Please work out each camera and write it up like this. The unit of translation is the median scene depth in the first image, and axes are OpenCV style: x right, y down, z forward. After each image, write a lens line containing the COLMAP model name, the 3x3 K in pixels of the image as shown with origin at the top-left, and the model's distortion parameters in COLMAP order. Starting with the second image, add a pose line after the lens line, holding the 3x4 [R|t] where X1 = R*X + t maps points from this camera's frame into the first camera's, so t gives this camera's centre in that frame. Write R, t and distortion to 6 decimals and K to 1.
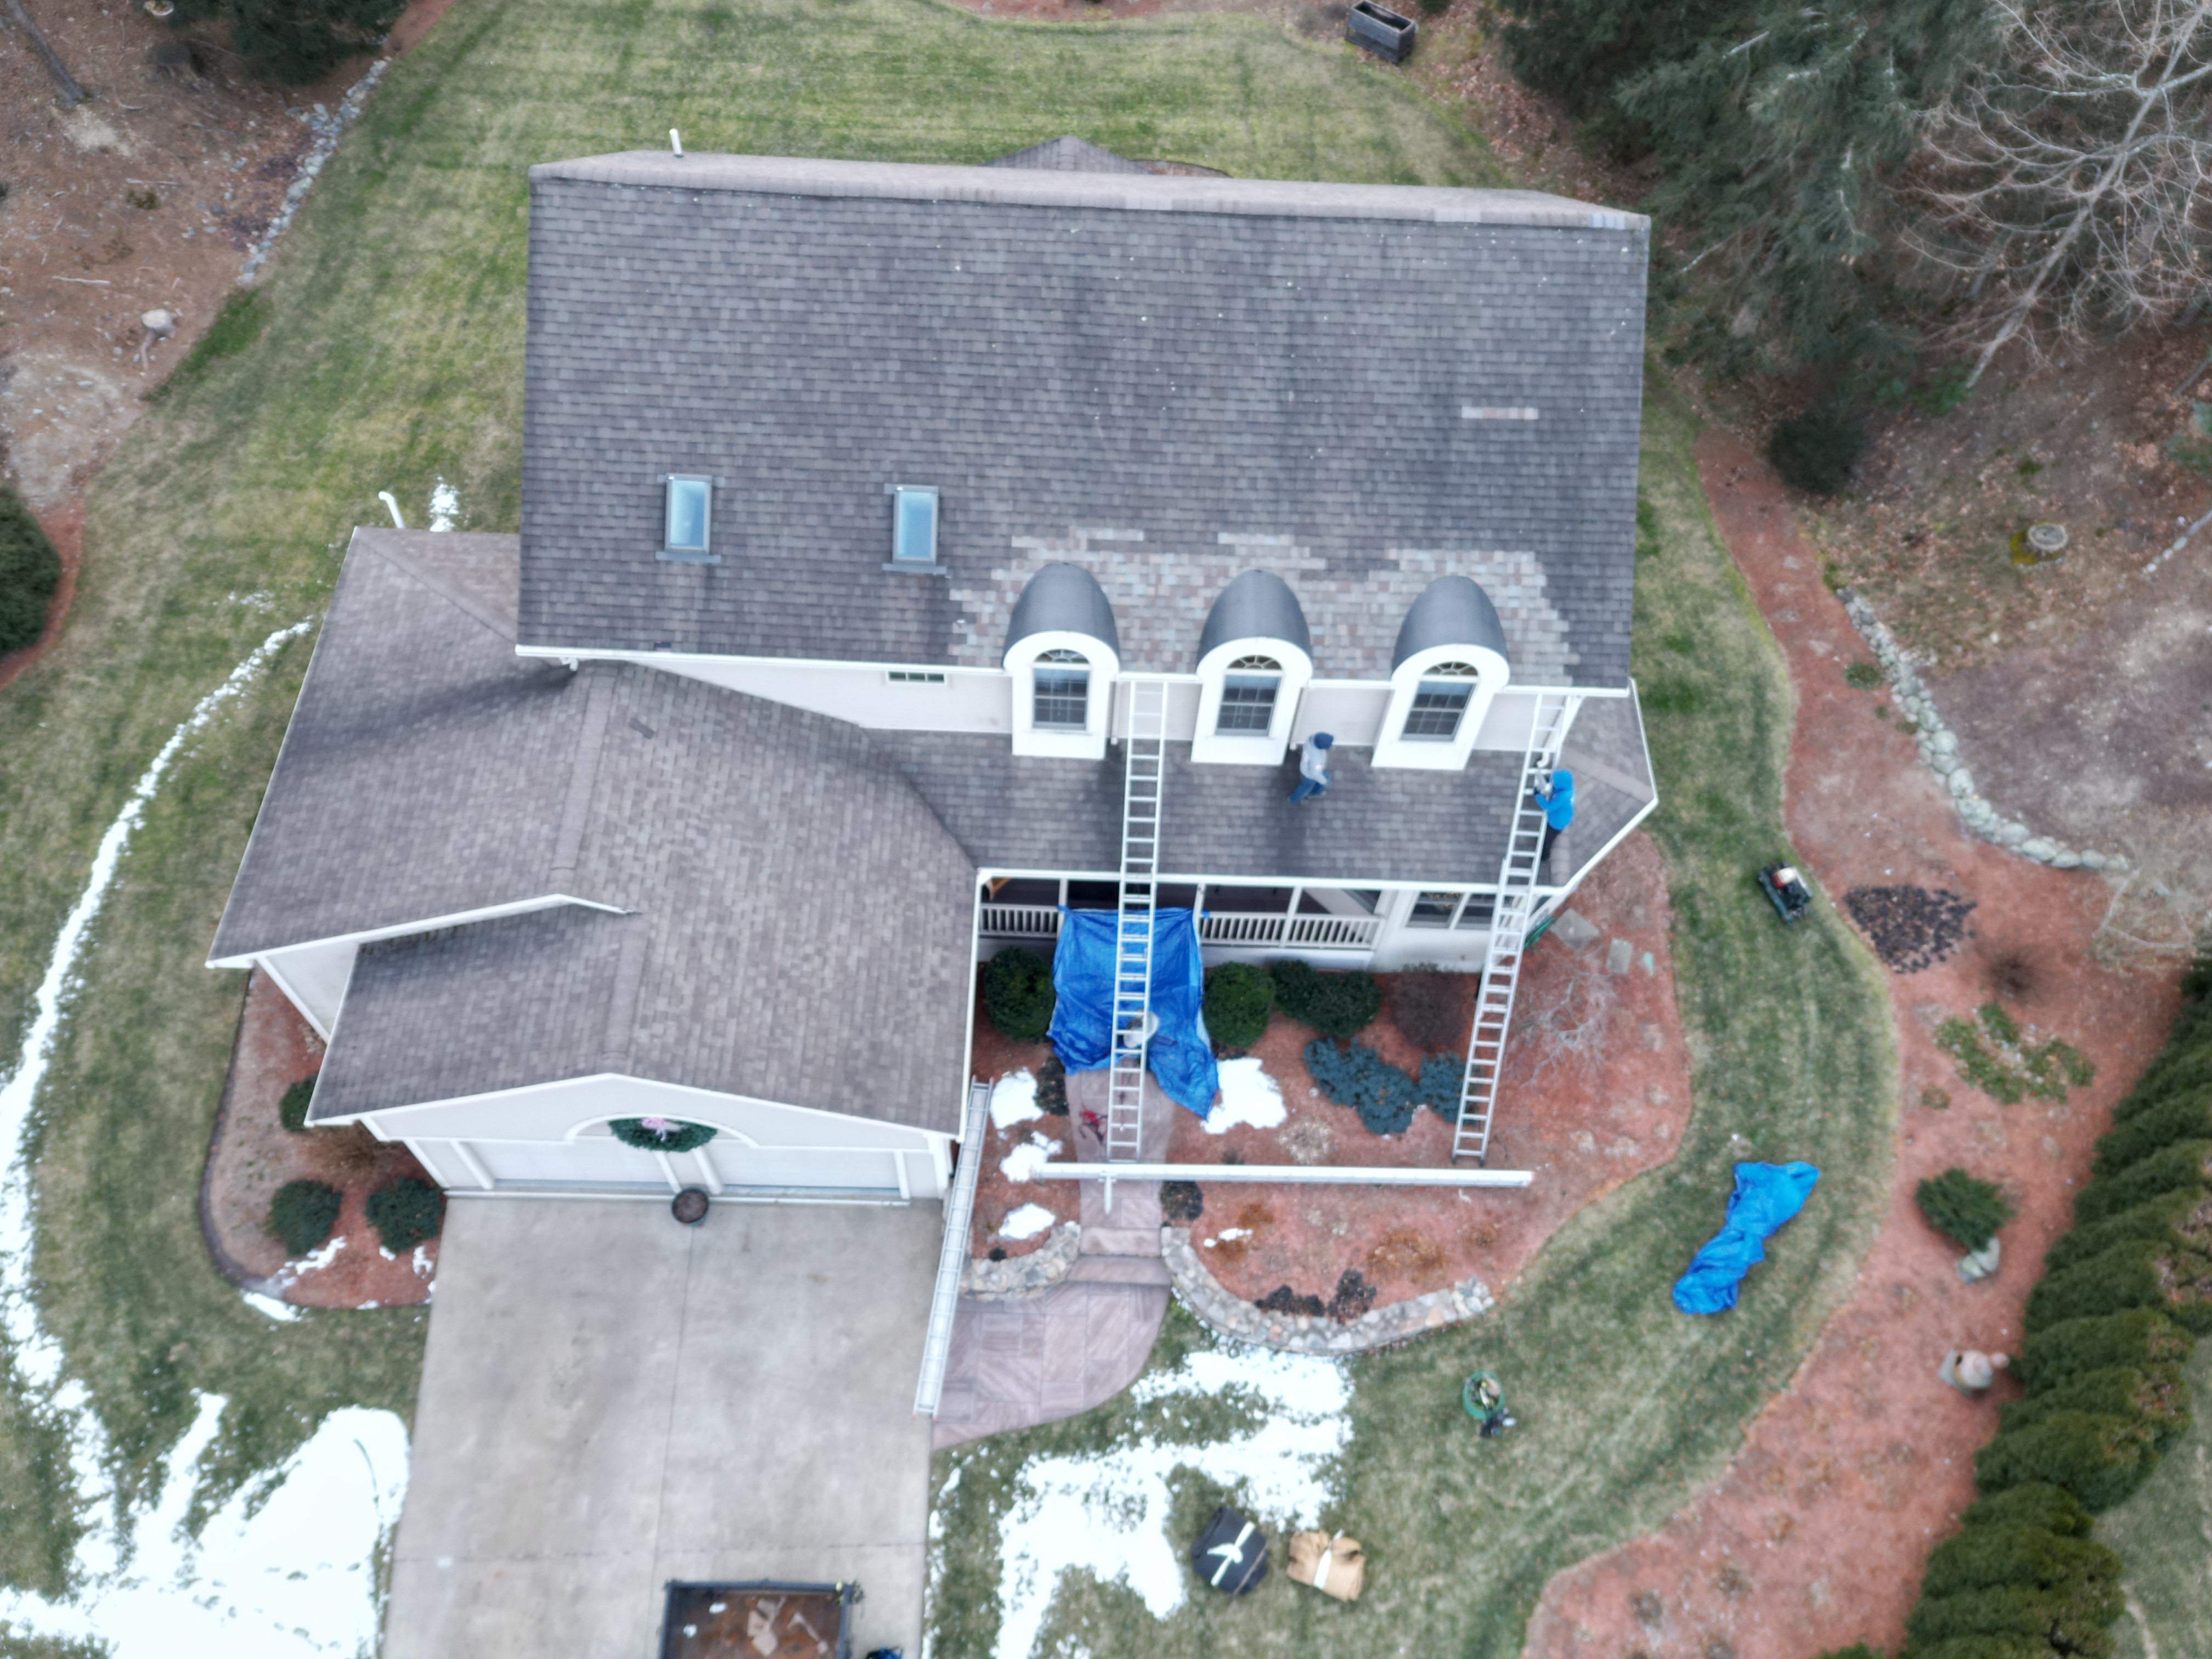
lens RADIAL K [[1581.5, 0, 1104.4], [0, 1581.5, 880.8], [0, 0, 1]] dist [0.085210, -0.076883]
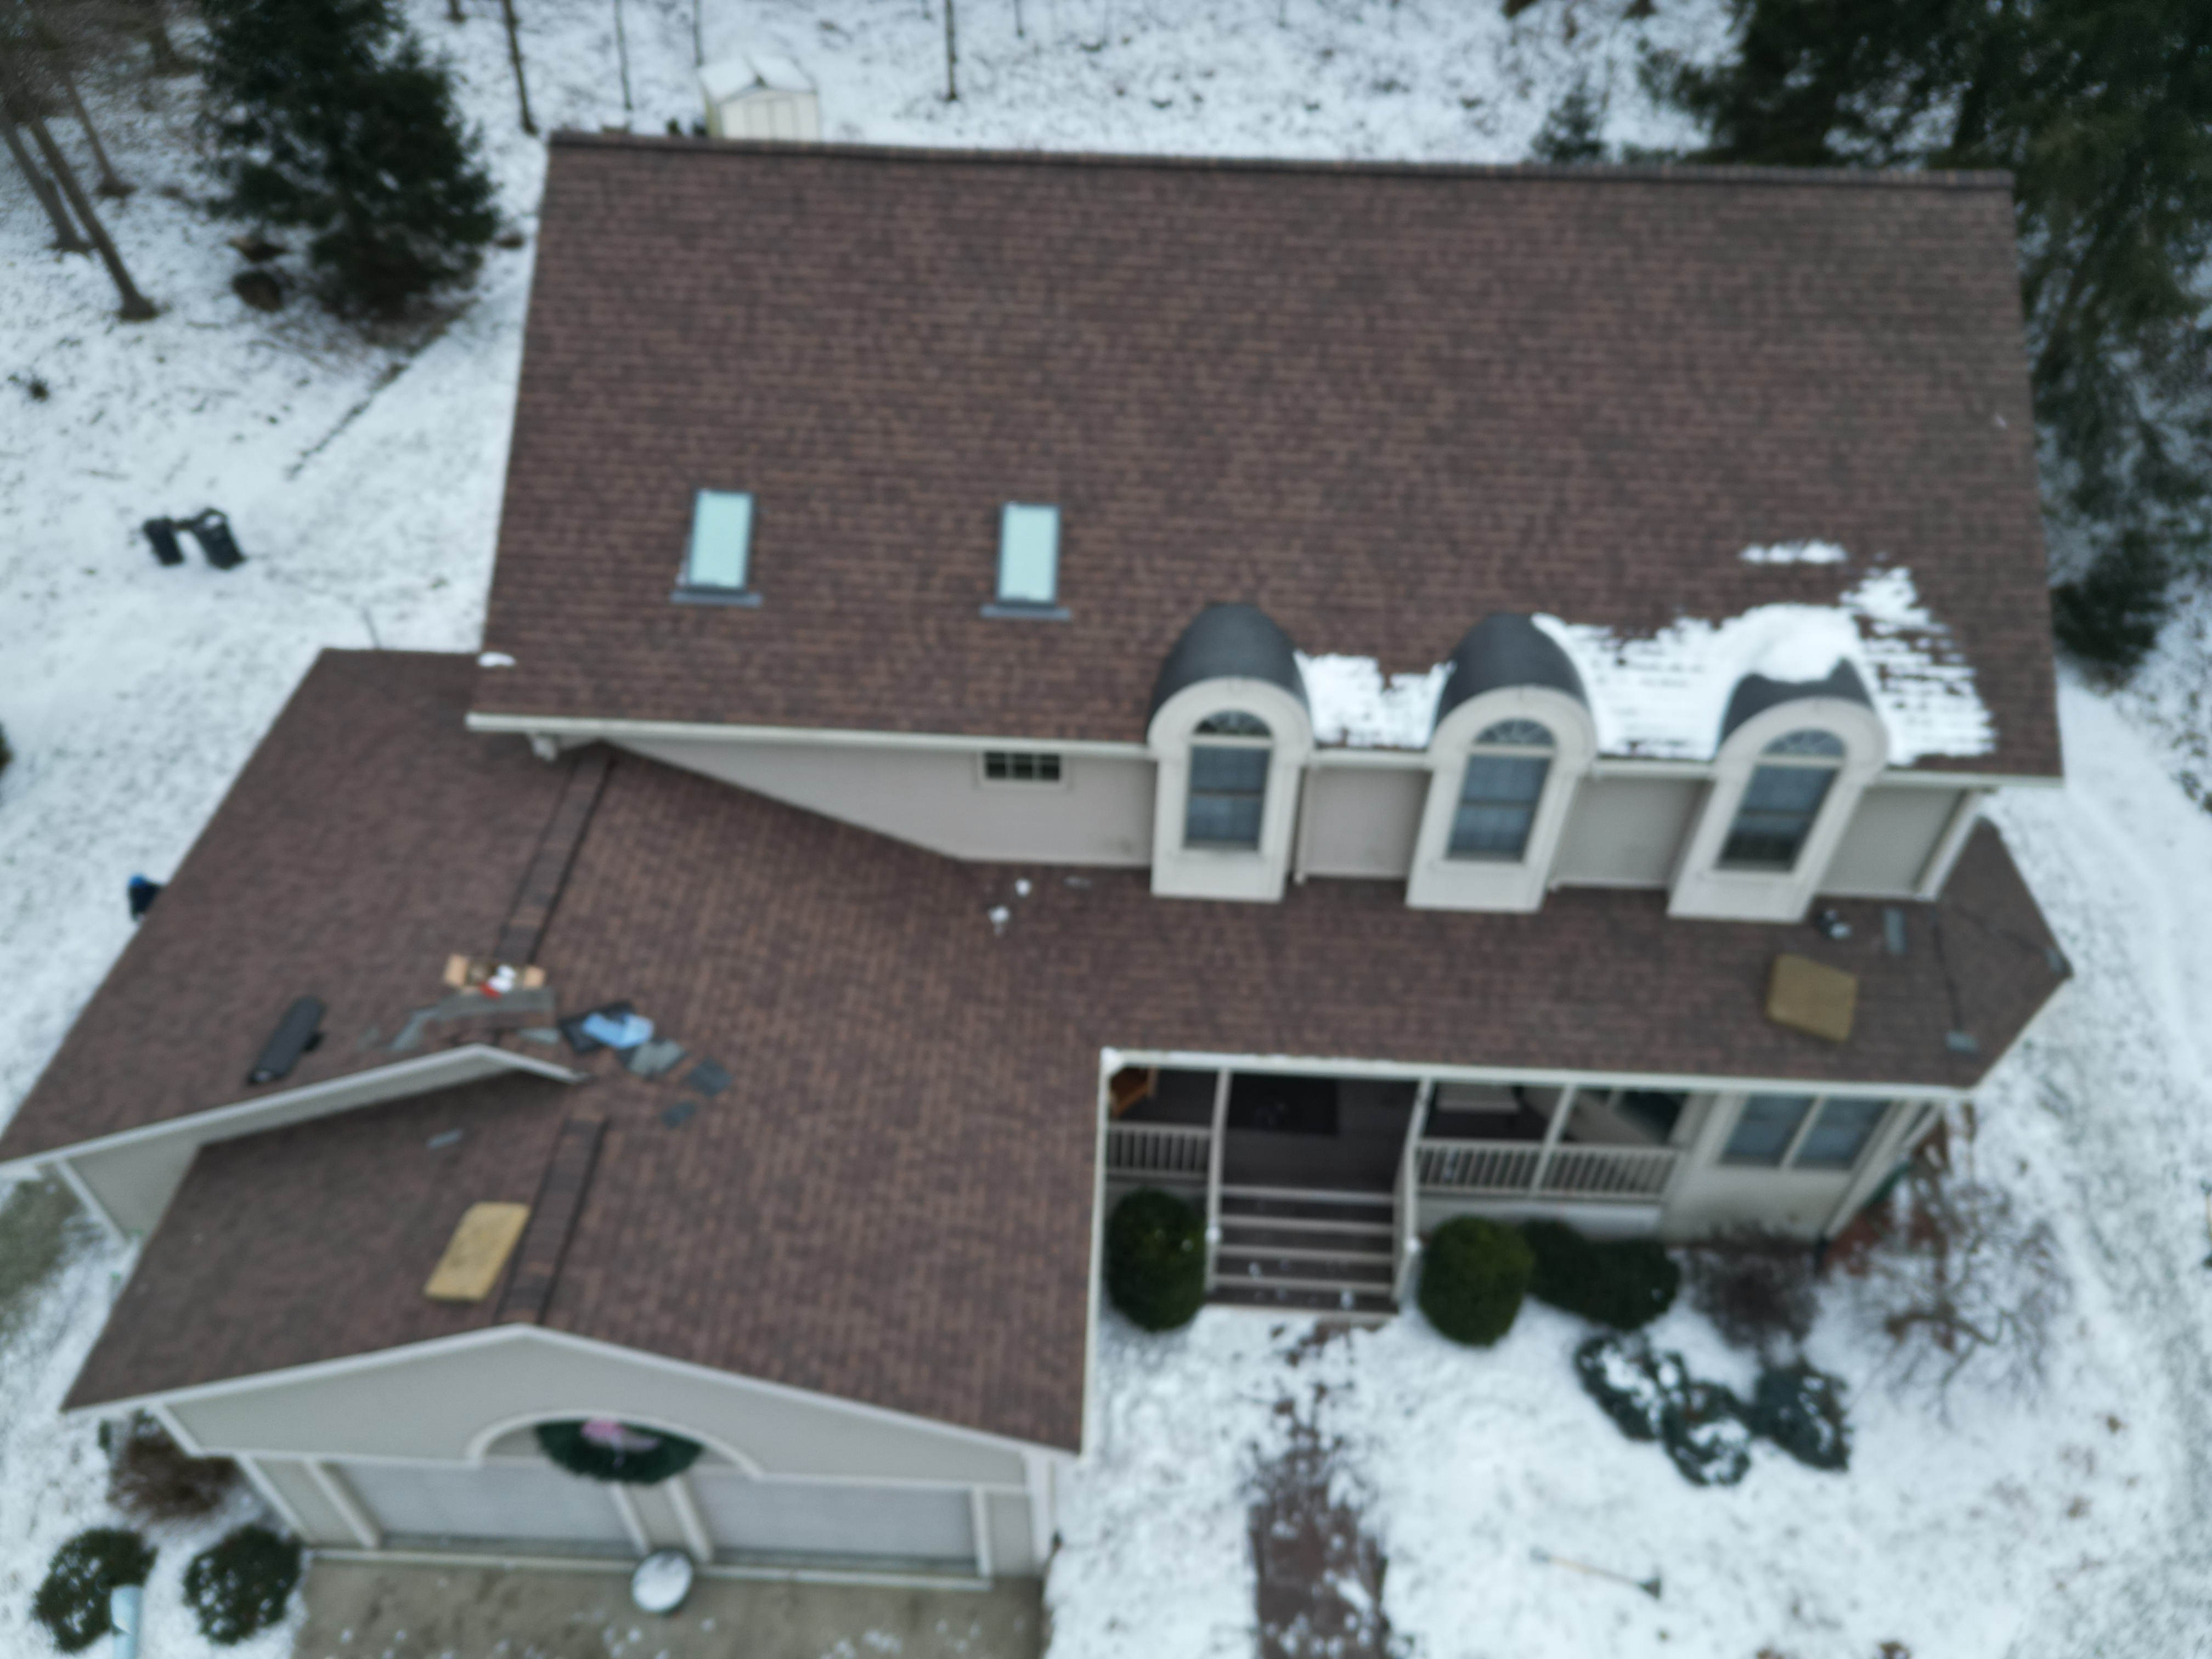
lens RADIAL K [[1581.5, 0, 1104.4], [0, 1581.5, 880.8], [0, 0, 1]] dist [0.085210, -0.076883]
pose [[0.998668, 0.000625, -0.051598, -0.042818], [-0.012904, 0.971183, -0.237987, 0.083075], [0.049962, 0.238336, 0.969897, 0.306928]]
